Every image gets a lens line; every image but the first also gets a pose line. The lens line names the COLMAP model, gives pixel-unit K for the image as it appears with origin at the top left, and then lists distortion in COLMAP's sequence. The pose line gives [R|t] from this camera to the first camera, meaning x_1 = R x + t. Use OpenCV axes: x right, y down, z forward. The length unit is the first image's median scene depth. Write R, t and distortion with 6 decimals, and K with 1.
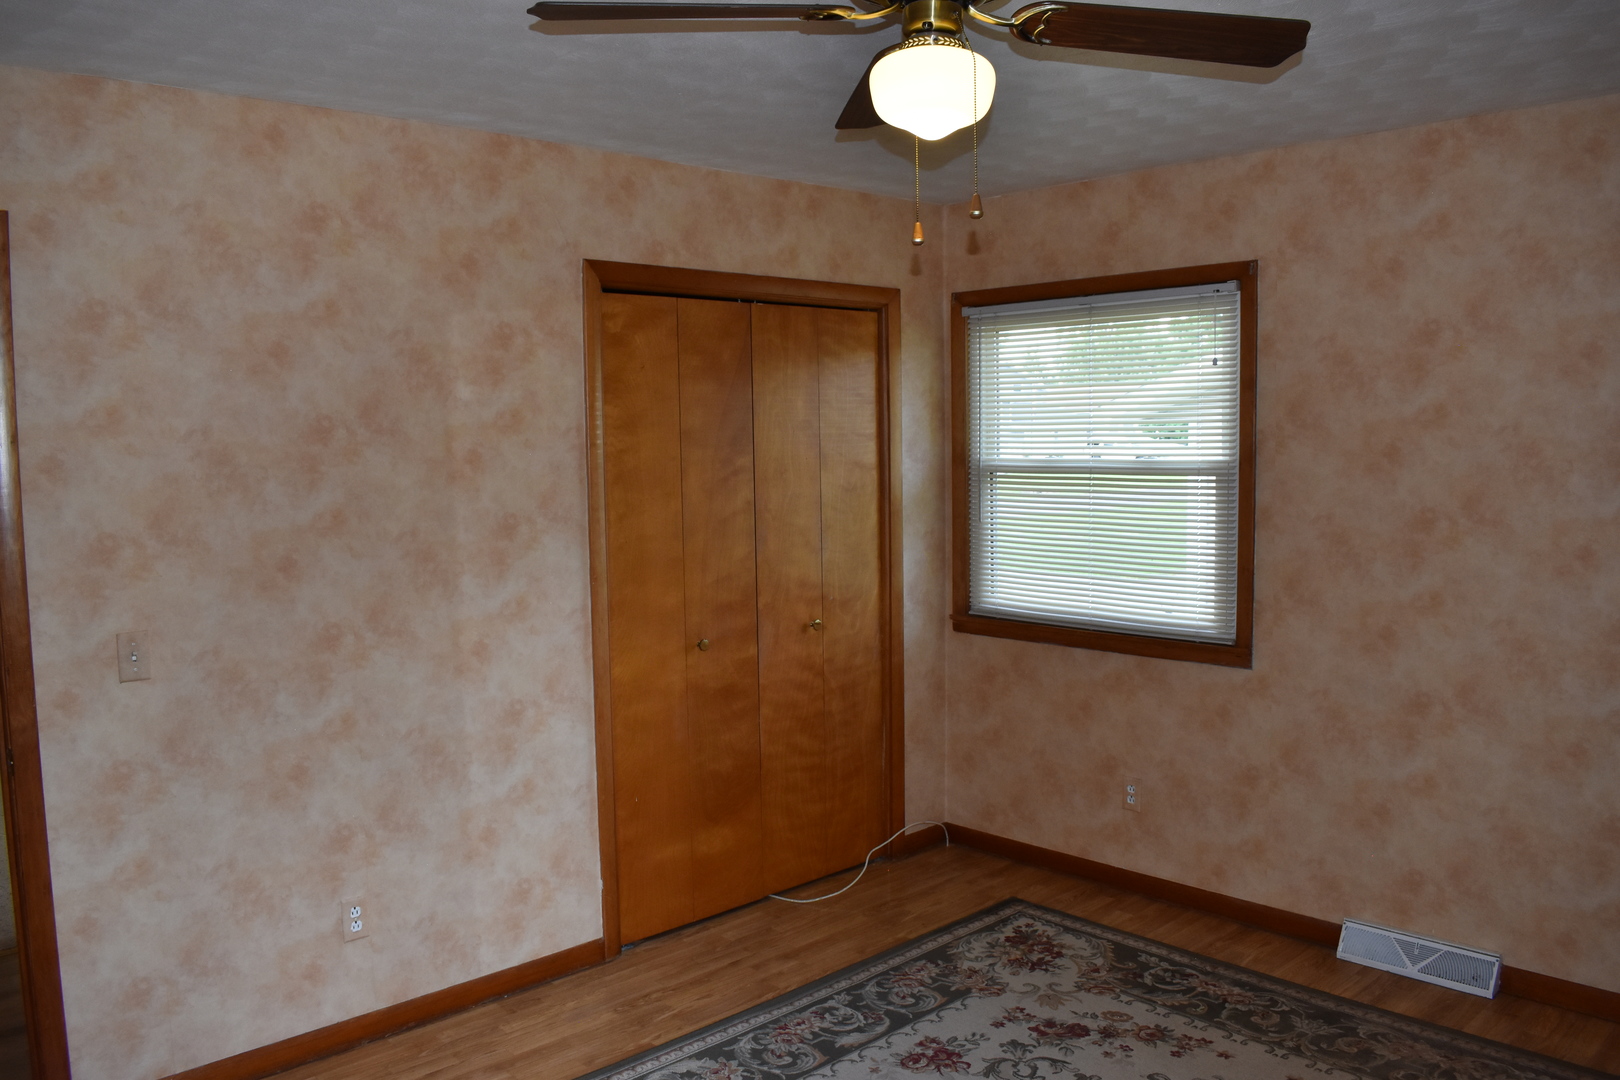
lens RADIAL K [[1271.1, 0, 810.0], [0, 1271.1, 540.0], [0, 0, 1]] dist [-0.087047, 0.005171]
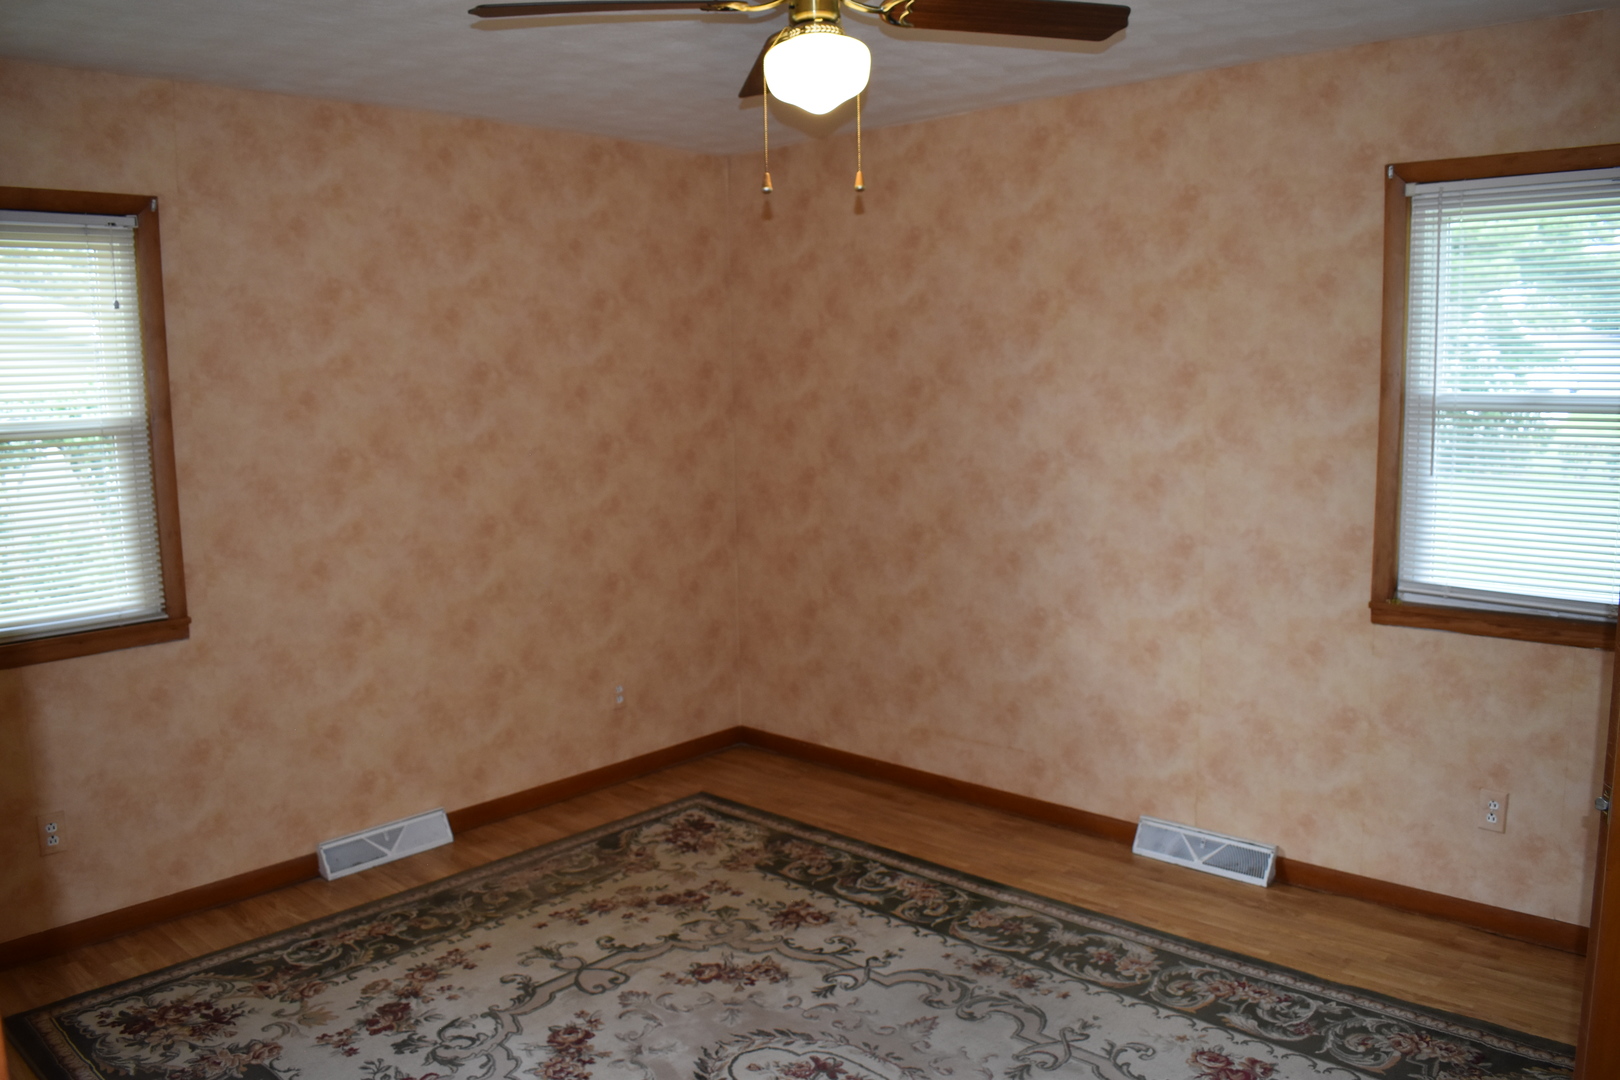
lens RADIAL K [[1271.1, 0, 810.0], [0, 1271.1, 540.0], [0, 0, 1]] dist [-0.087047, 0.005171]
pose [[-0.060303, -0.116118, 0.991403, -0.639581], [0.103346, 0.987147, 0.121906, -0.037716], [-0.992816, 0.109809, -0.047528, 0.632898]]
